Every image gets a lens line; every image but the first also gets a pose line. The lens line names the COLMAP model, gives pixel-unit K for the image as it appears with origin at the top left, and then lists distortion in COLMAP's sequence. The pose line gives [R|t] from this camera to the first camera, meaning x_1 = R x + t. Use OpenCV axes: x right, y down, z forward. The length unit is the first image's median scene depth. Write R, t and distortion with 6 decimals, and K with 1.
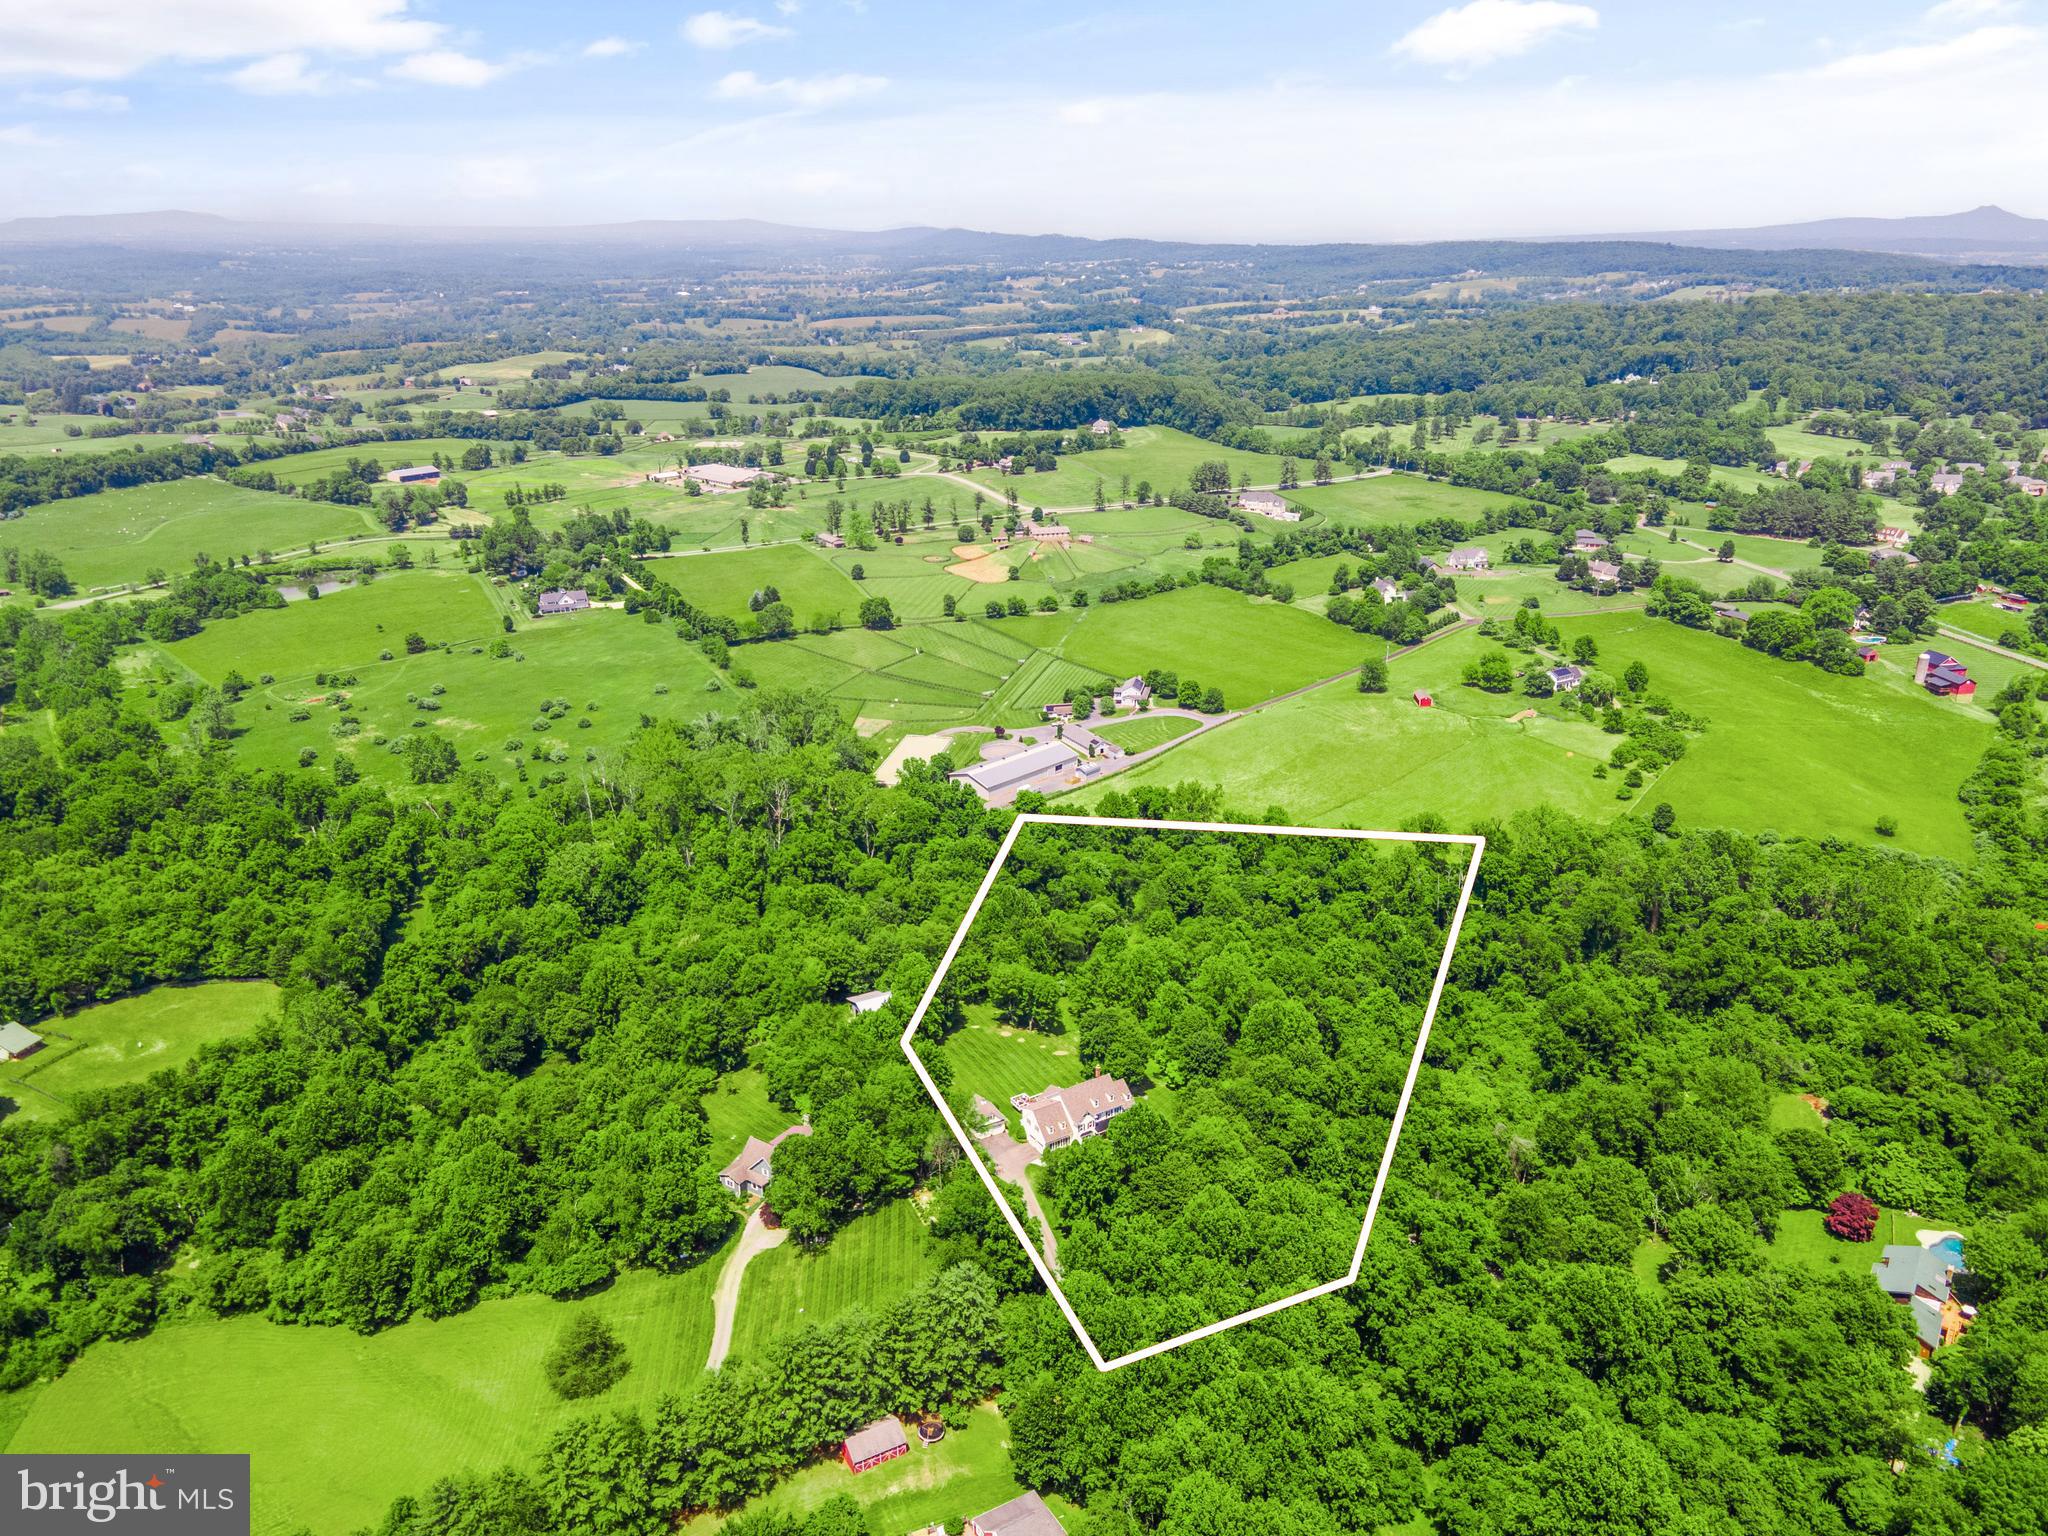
lens RADIAL K [[1650.6, 0, 1024.0], [0, 1650.6, 768.0], [0, 0, 1]] dist [0.001834, 0.097392]
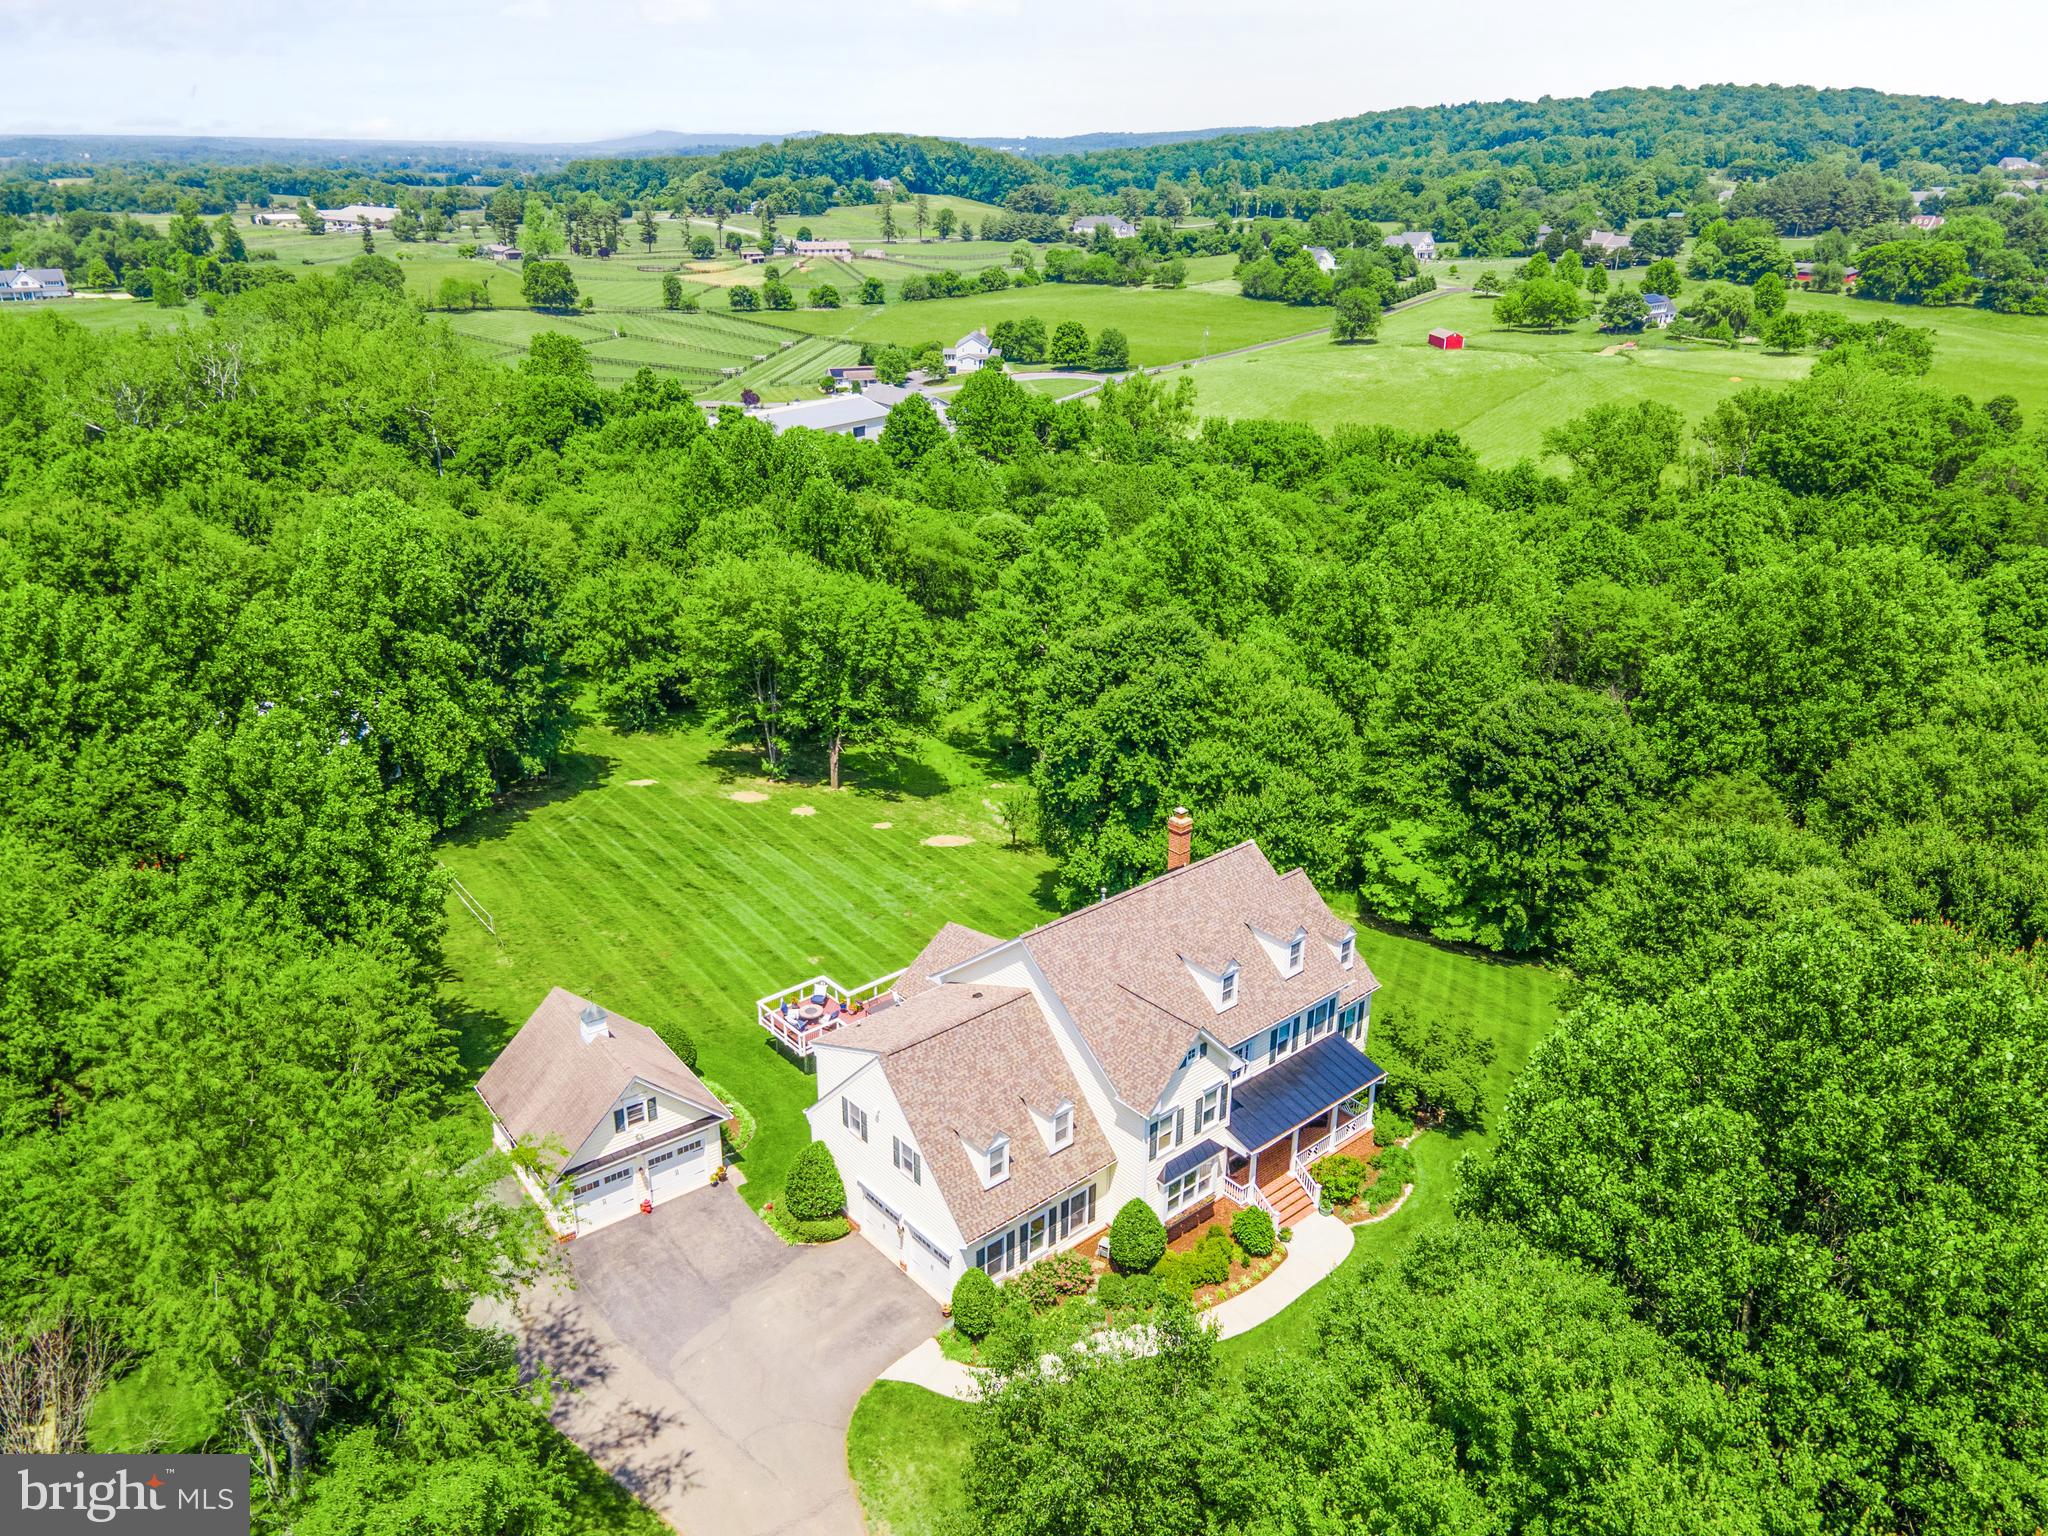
lens RADIAL K [[1650.6, 0, 1024.0], [0, 1650.6, 768.0], [0, 0, 1]] dist [0.001834, 0.097392]
pose [[0.990686, -0.051581, 0.126019, 0.000368], [0.046666, 0.998042, 0.041655, 0.143559], [-0.127920, -0.035386, 0.991153, 0.694064]]
